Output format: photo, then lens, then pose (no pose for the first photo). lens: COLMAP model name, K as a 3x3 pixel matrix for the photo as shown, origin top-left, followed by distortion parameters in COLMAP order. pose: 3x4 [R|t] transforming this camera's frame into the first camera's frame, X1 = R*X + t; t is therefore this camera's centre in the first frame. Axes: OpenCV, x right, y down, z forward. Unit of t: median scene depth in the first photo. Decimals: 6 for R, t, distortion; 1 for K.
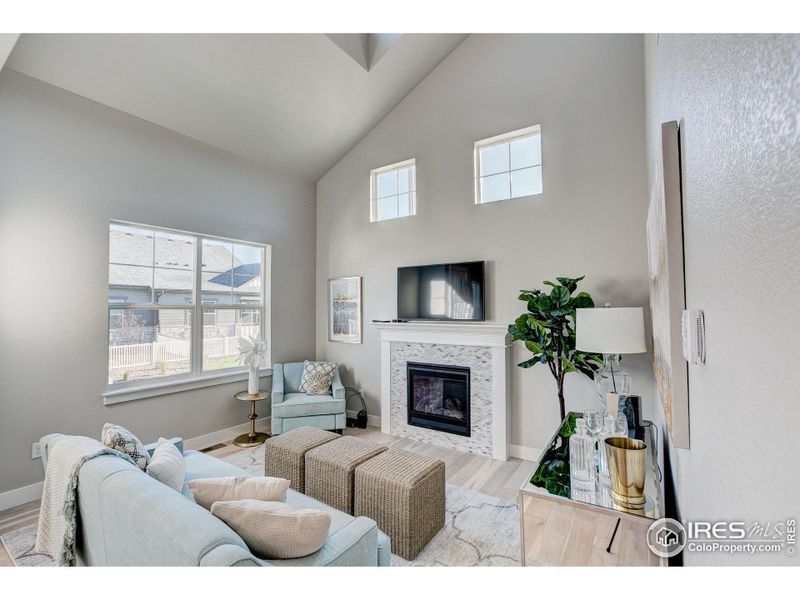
lens RADIAL K [[363.5, 0, 398.7], [0, 363.5, 299.3], [0, 0, 1]] dist [-0.000915, 0.002278]
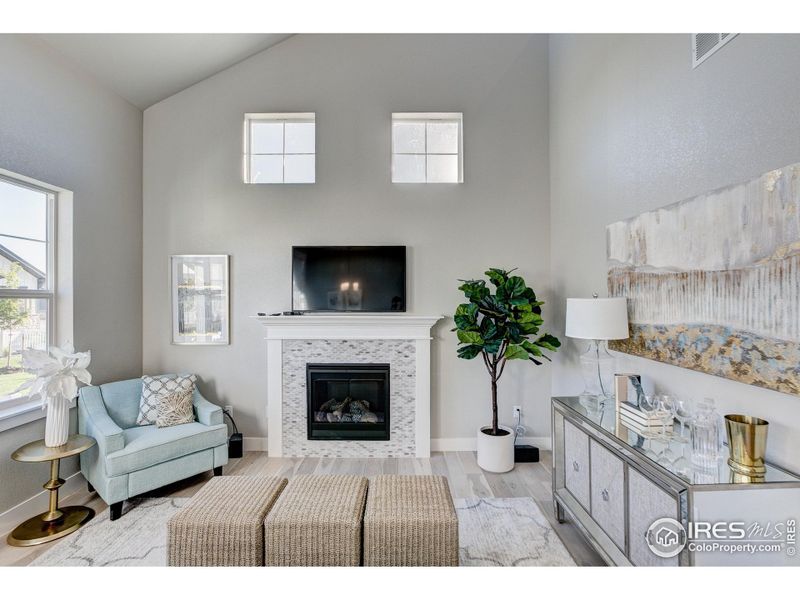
lens RADIAL K [[363.5, 0, 399.9], [0, 363.5, 299.1], [0, 0, 1]] dist [-0.000915, 0.002278]
pose [[0.834655, 0.004542, 0.550754, -0.264947], [-0.018398, 0.999638, 0.019638, 0.008689], [-0.550465, -0.026524, 0.834436, 0.224818]]
